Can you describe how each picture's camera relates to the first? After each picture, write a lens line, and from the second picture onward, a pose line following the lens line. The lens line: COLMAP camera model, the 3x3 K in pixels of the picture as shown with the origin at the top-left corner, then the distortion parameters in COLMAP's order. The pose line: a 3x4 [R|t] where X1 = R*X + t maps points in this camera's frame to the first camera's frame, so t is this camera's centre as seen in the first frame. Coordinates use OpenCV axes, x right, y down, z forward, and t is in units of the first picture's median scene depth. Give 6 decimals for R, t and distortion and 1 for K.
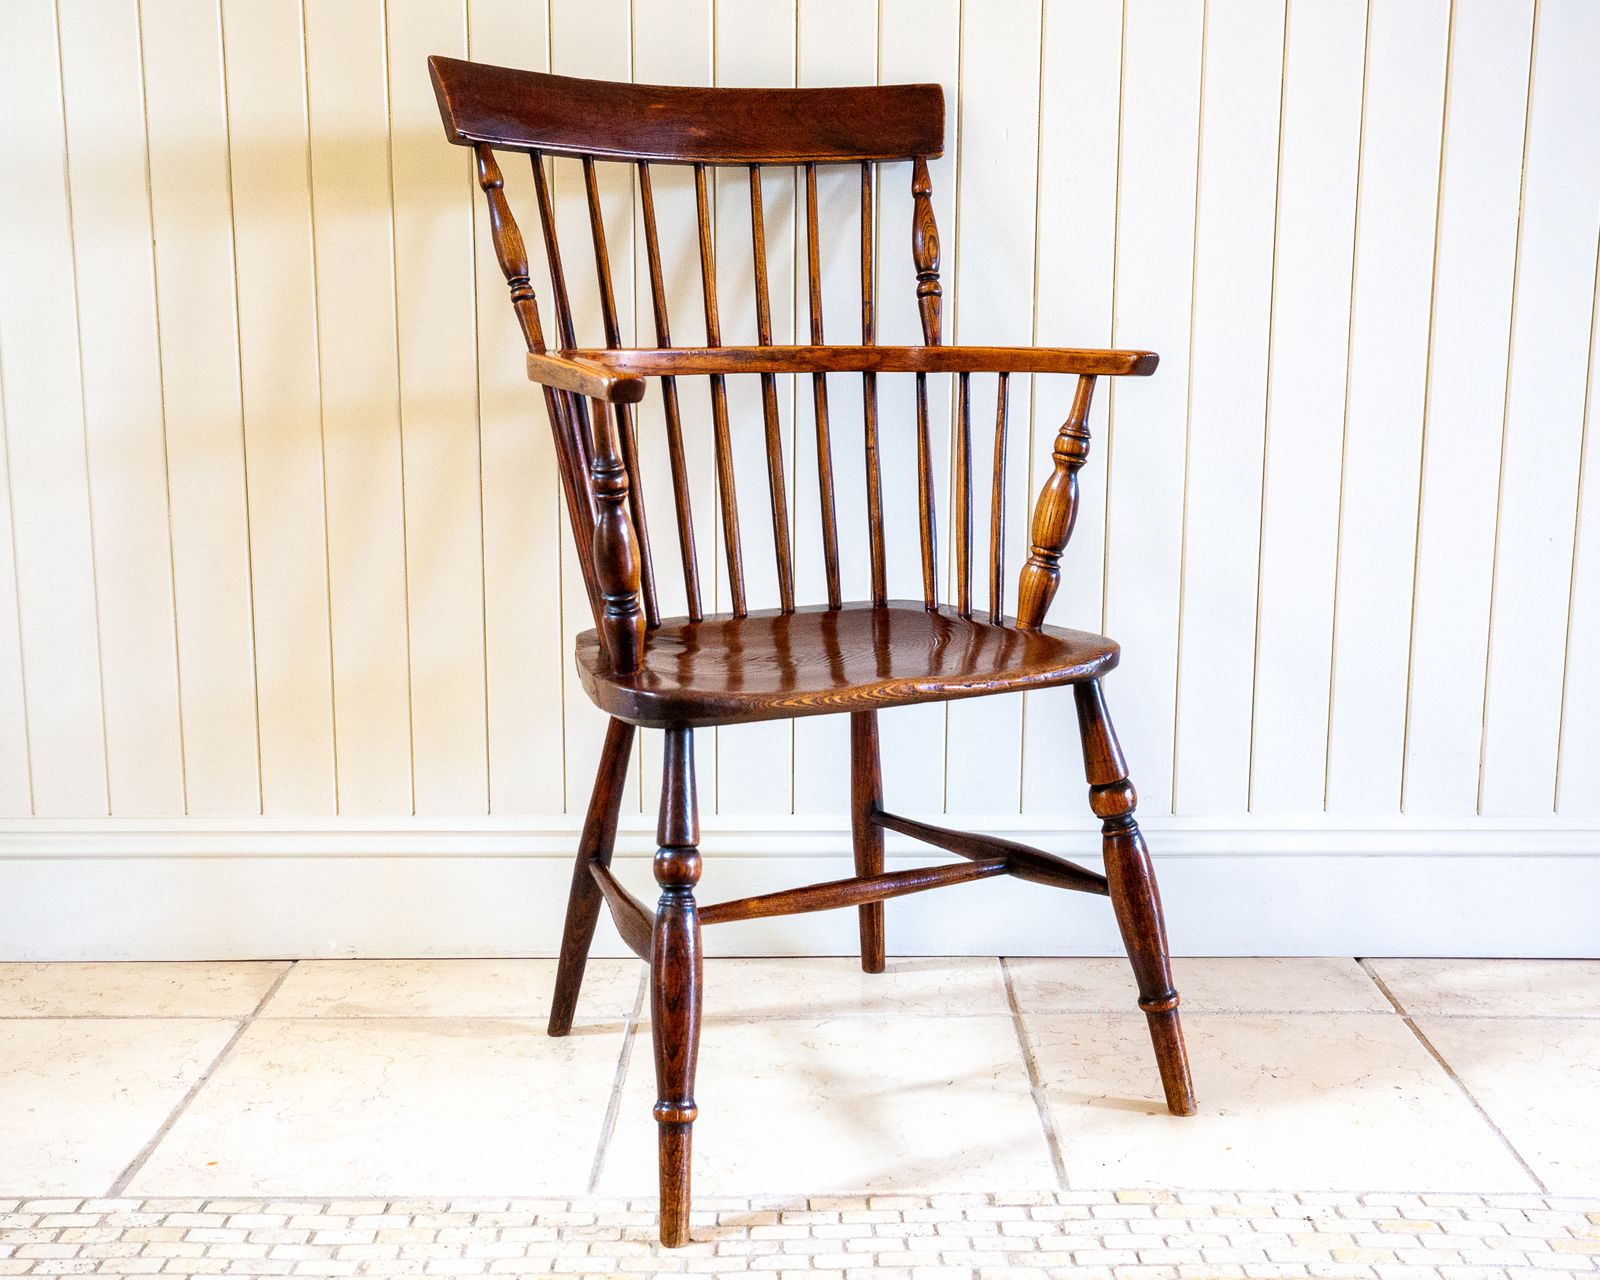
lens RADIAL K [[1772.1, 0, 786.0], [0, 1772.1, 643.8], [0, 0, 1]] dist [0.013755, 0.019197]
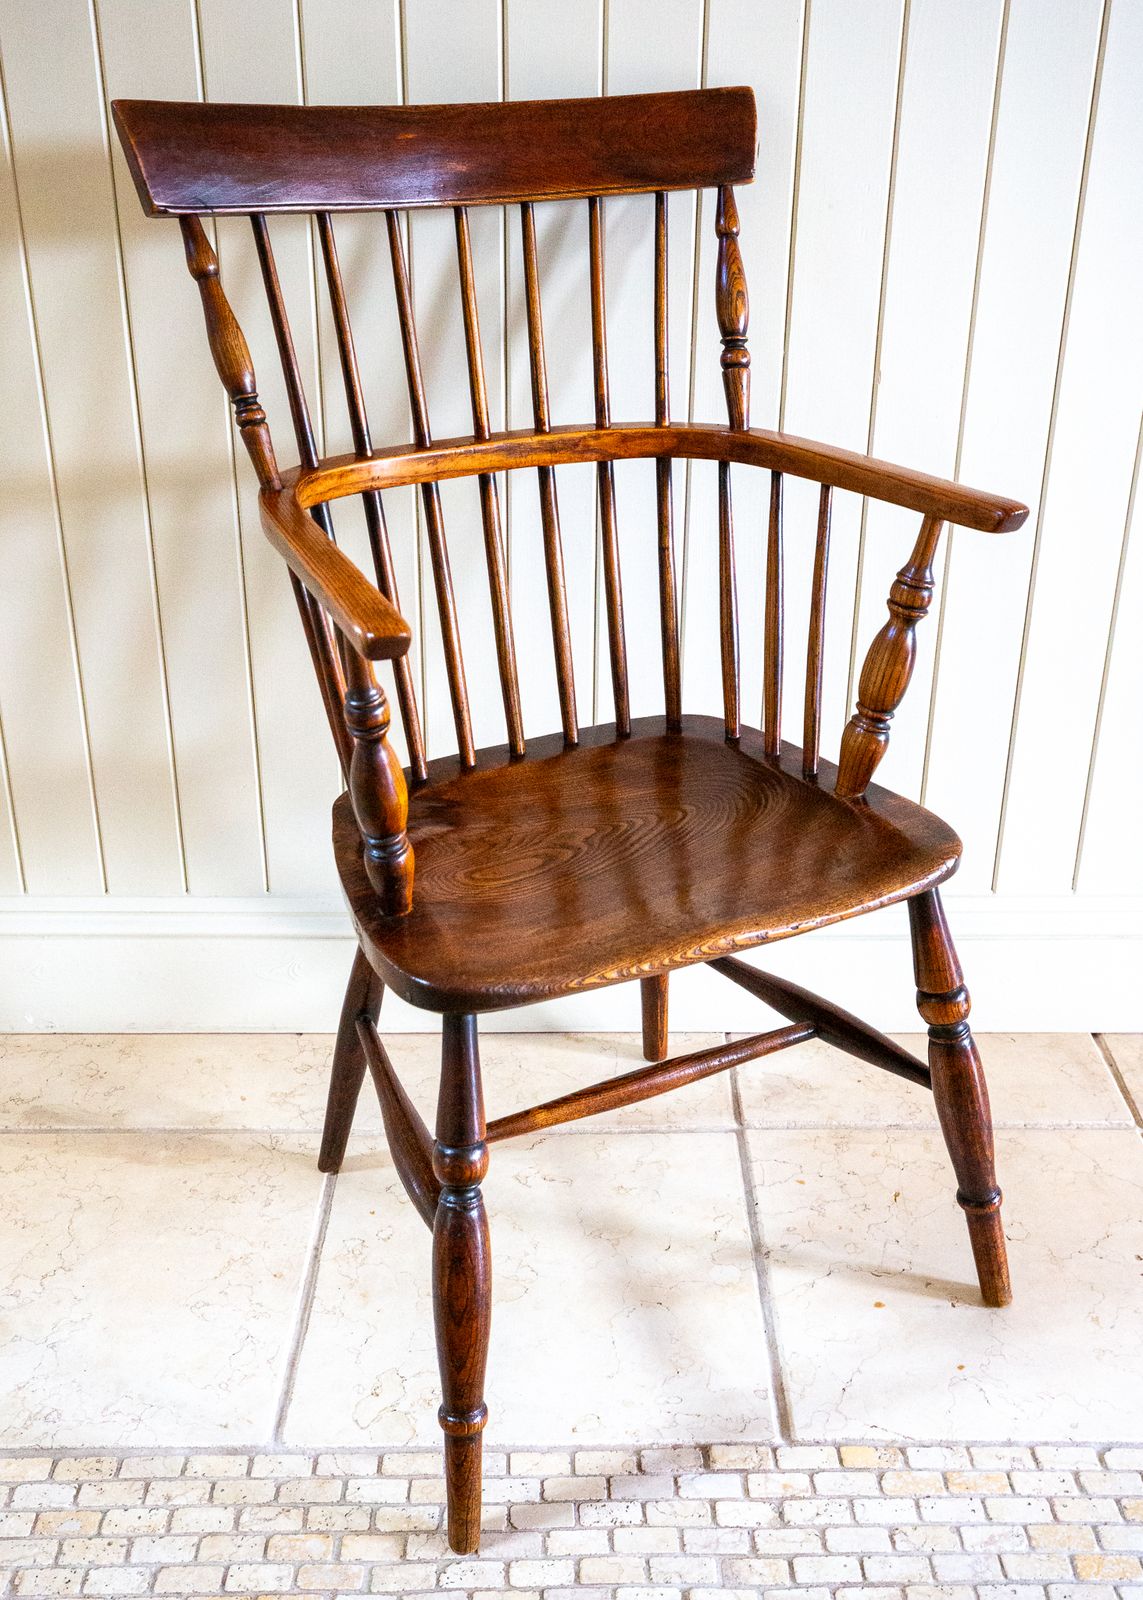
lens RADIAL K [[1597.4, 0, 572.7], [0, 1597.4, 749.2], [0, 0, 1]] dist [0.023858, 0.001736]
pose [[0.999393, -0.011213, 0.032982, -0.025121], [0.003287, 0.972915, 0.231139, -0.206360], [-0.034681, -0.230890, 0.972362, 0.233184]]
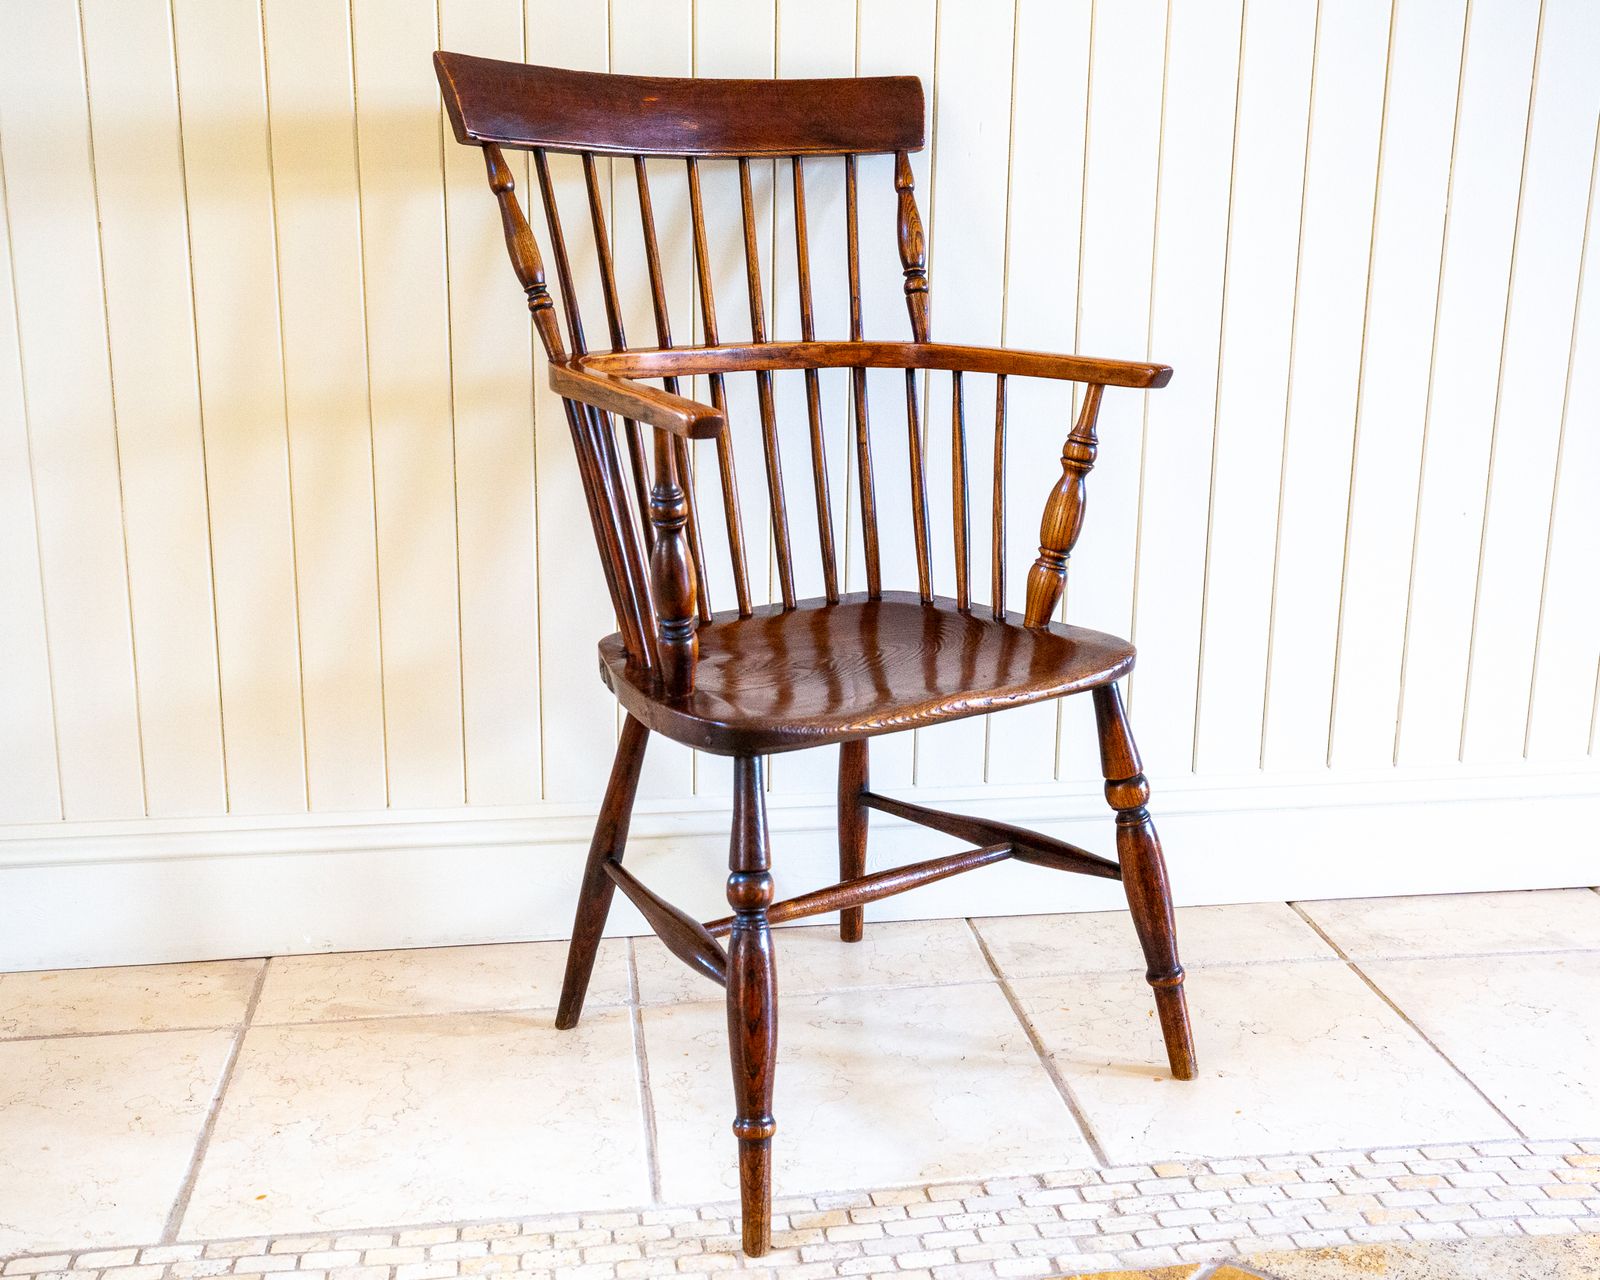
lens RADIAL K [[1718.4, 0, 806.2], [0, 1718.4, 641.2], [0, 0, 1]] dist [0.016150, 0.011911]
pose [[0.988195, -0.027162, 0.150774, -0.143784], [0.016752, 0.997414, 0.069893, -0.070405], [-0.152283, -0.066542, 0.986094, 0.025845]]
